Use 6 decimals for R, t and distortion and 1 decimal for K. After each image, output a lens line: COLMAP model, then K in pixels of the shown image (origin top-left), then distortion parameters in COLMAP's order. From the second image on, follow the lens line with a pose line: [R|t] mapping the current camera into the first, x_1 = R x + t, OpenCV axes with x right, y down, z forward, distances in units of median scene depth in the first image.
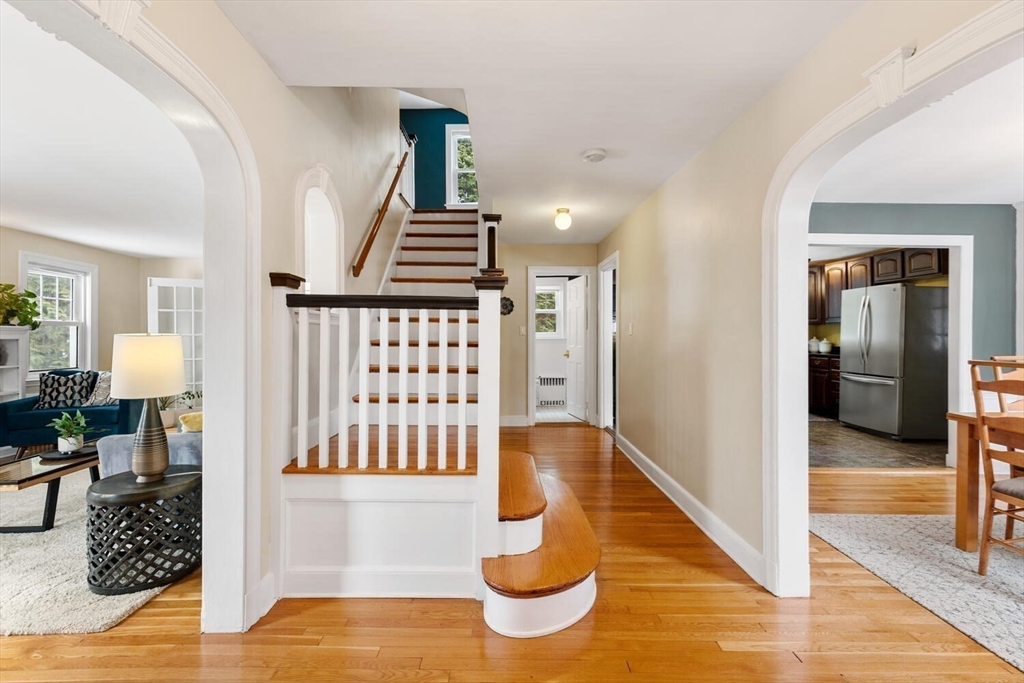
lens RADIAL K [[464.4, 0, 510.1], [0, 464.4, 337.5], [0, 0, 1]] dist [-0.001841, 0.002501]
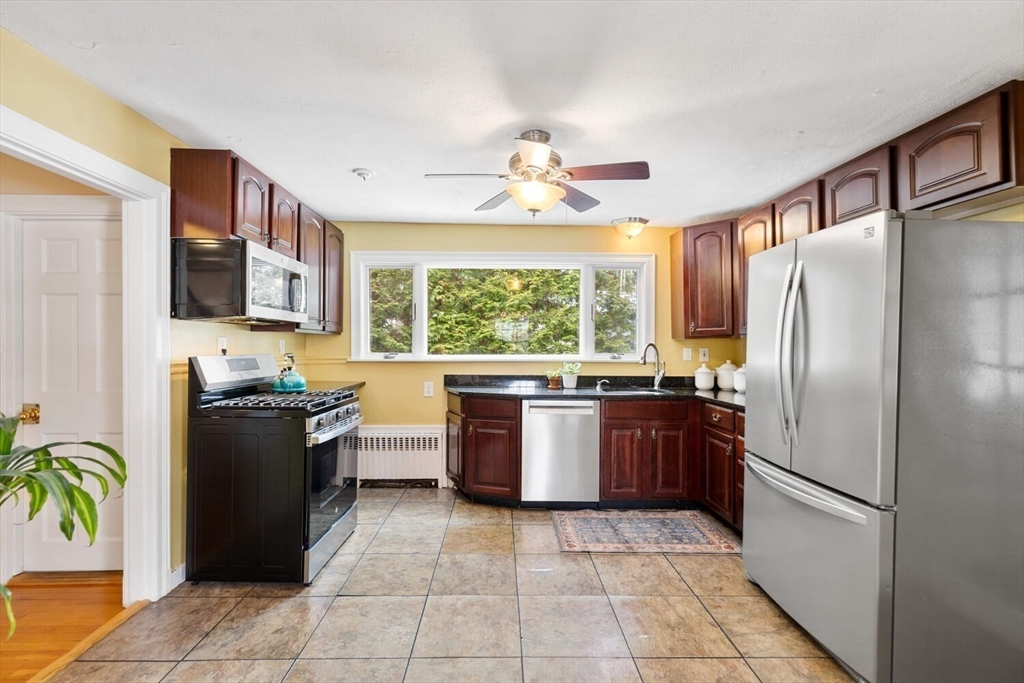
lens RADIAL K [[464.4, 0, 505.1], [0, 464.4, 345.0], [0, 0, 1]] dist [-0.001841, 0.002501]
pose [[0.999971, 0.005318, -0.005507, 0.539282], [-0.005348, 0.999971, -0.005451, -0.019588], [0.005478, 0.005480, 0.999970, 0.629404]]
